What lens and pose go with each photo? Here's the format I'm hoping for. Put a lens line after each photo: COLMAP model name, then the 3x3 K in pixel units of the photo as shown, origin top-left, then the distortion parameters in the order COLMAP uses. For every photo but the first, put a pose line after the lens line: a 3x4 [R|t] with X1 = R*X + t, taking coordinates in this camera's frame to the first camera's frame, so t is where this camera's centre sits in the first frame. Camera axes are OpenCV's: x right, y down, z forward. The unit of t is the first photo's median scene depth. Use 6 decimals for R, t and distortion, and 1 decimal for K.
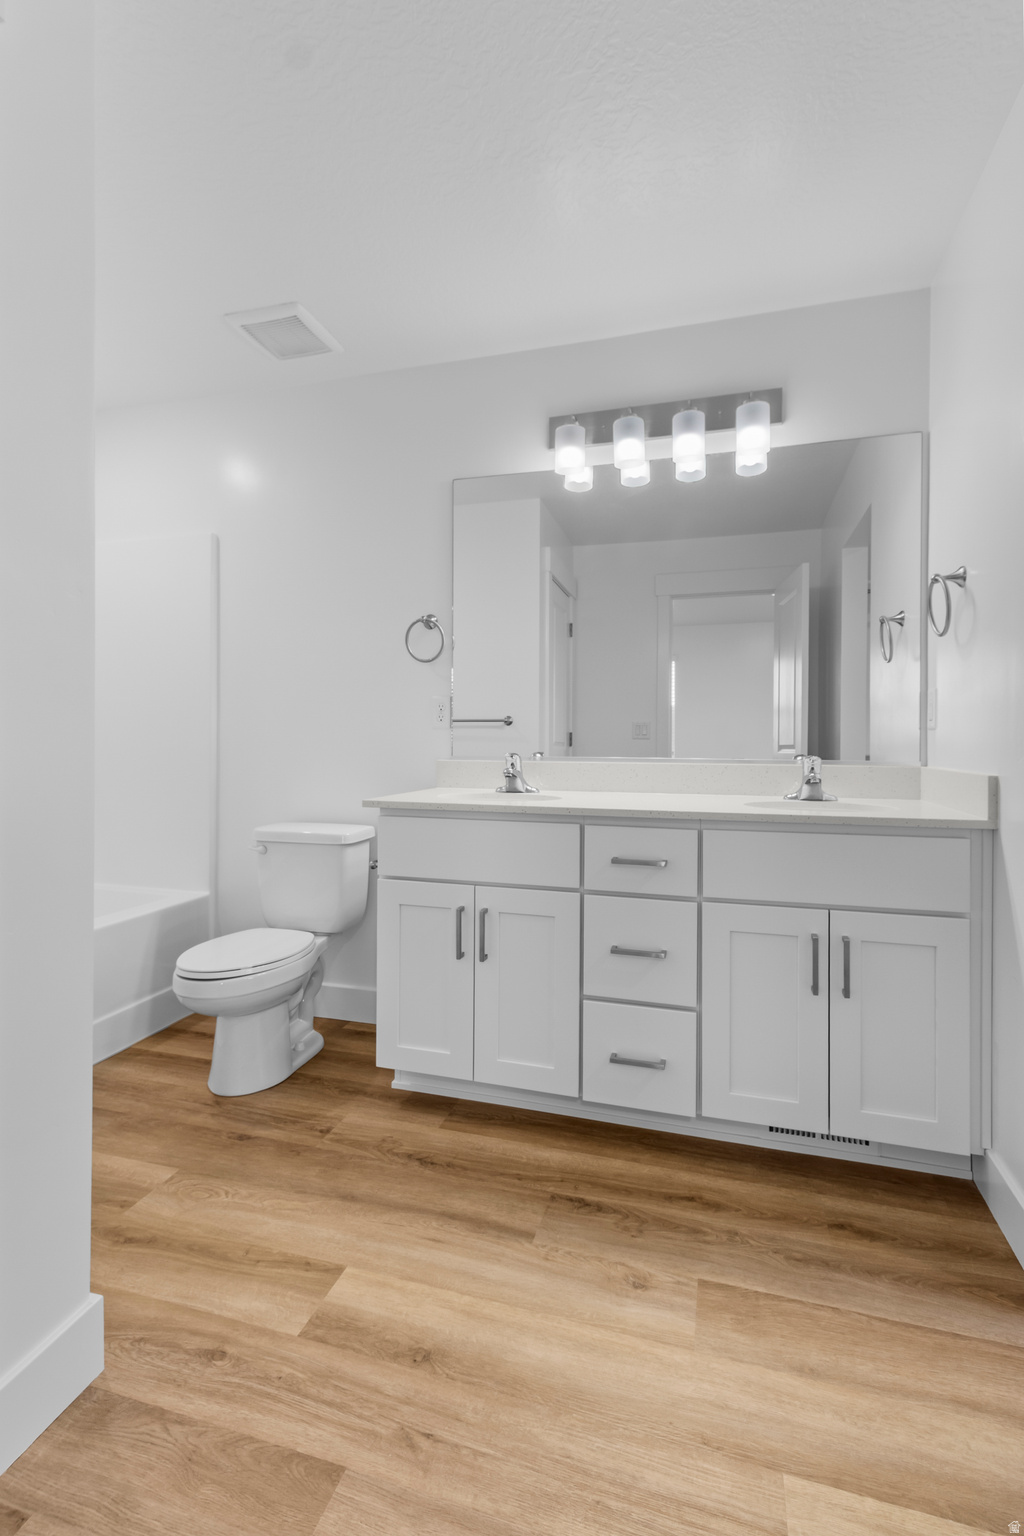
lens RADIAL K [[718.9, 0, 510.8], [0, 718.9, 732.8], [0, 0, 1]] dist [0.001349, 0.000102]
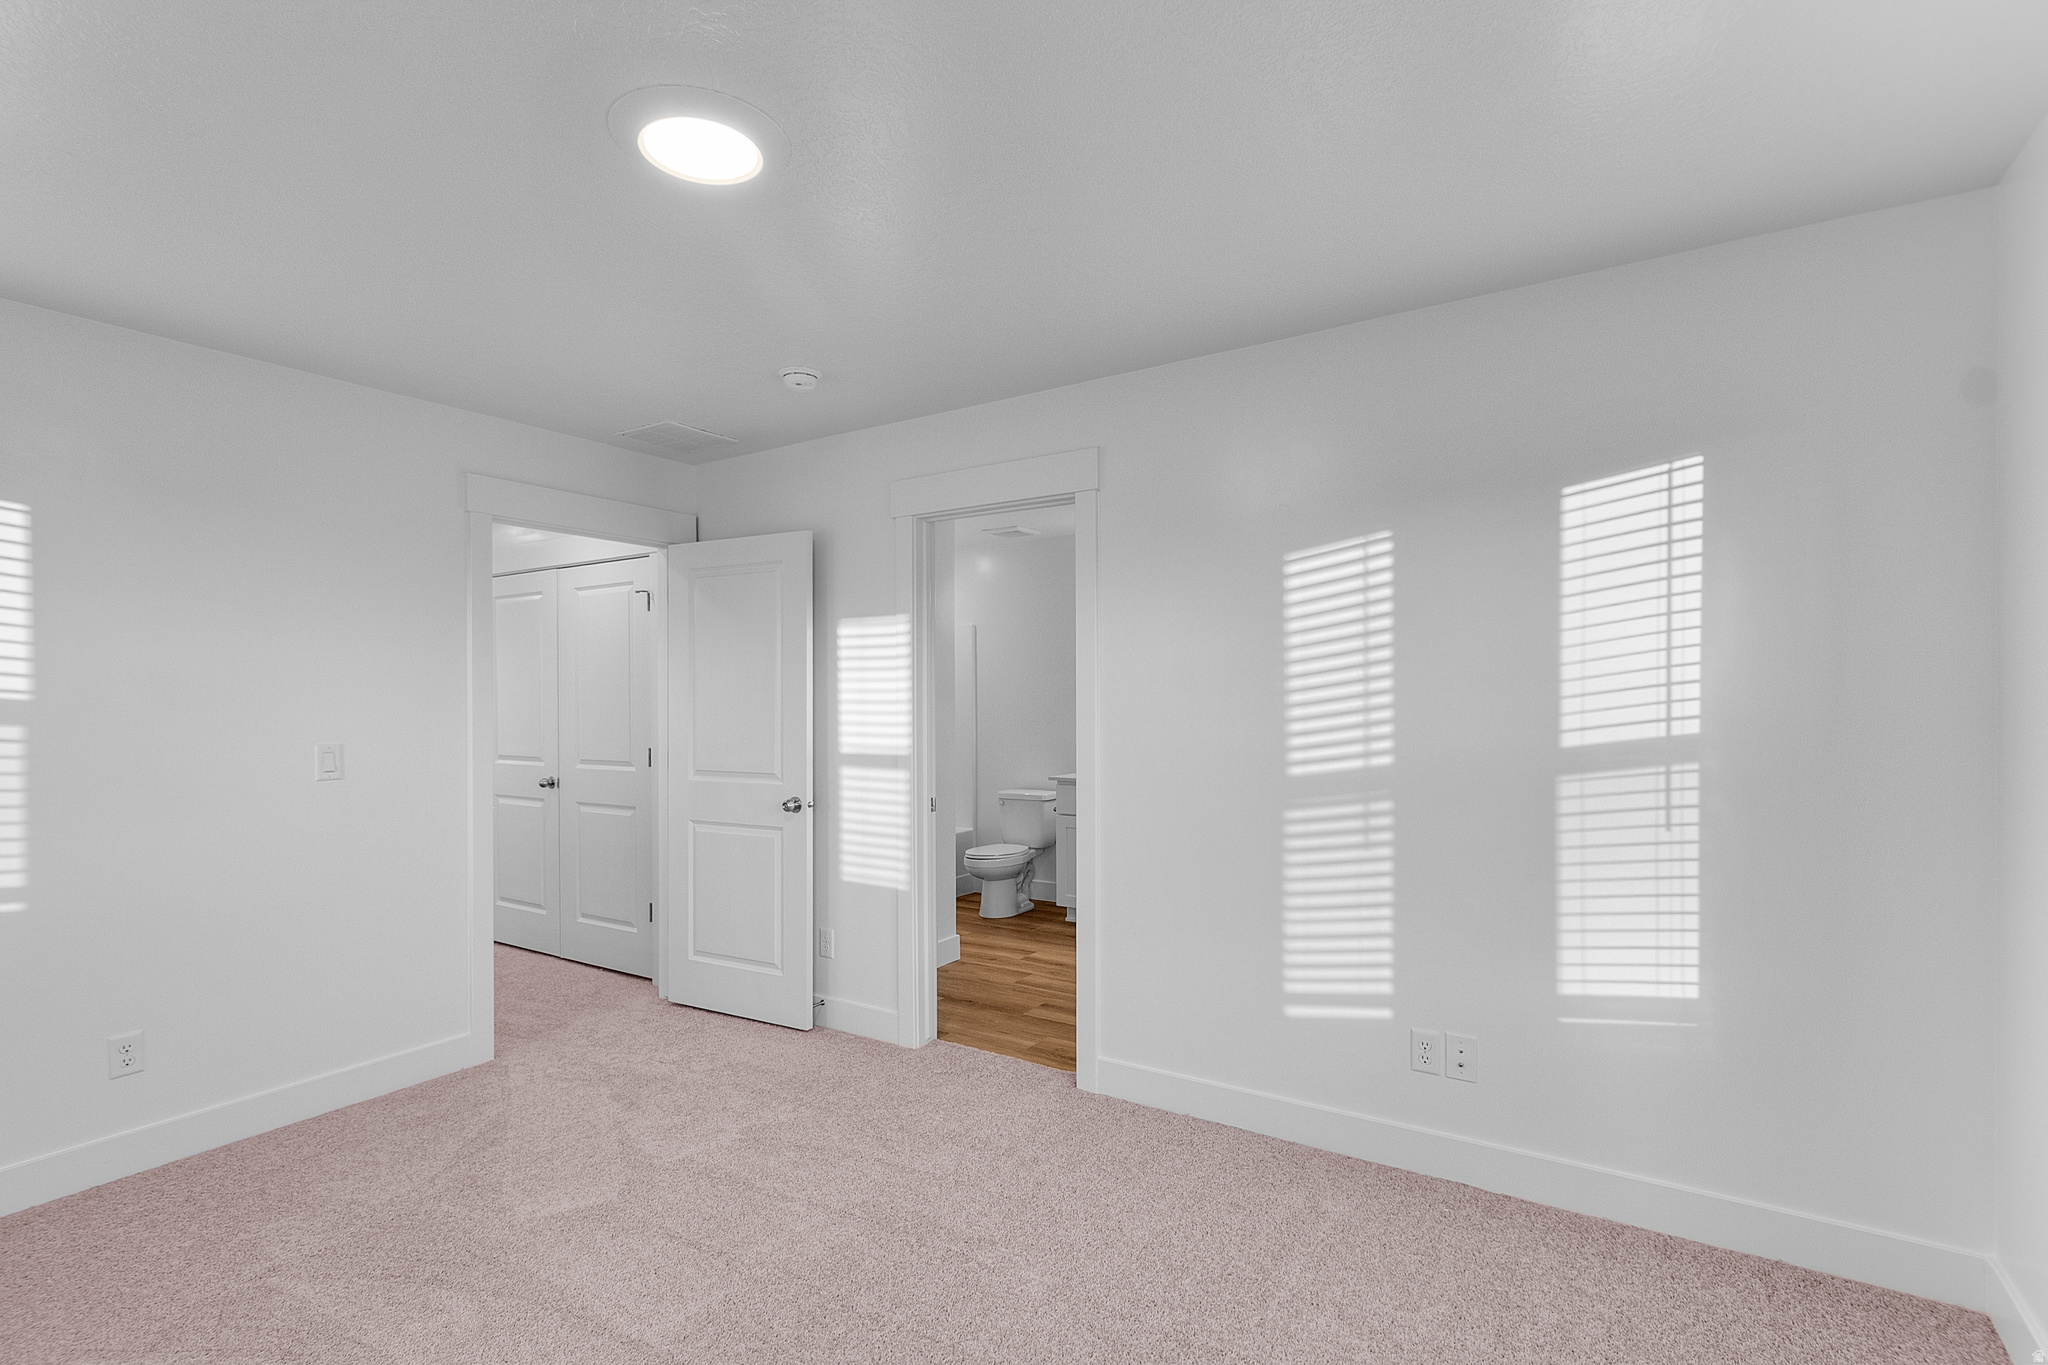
lens RADIAL K [[958.6, 0, 1024.0], [0, 958.6, 682.5], [0, 0, 1]] dist [0.001349, 0.000102]
pose [[0.957704, -0.011314, -0.287534, 0.485405], [0.009648, 0.999927, -0.007208, -0.148263], [0.287594, 0.004129, 0.957743, -1.551580]]
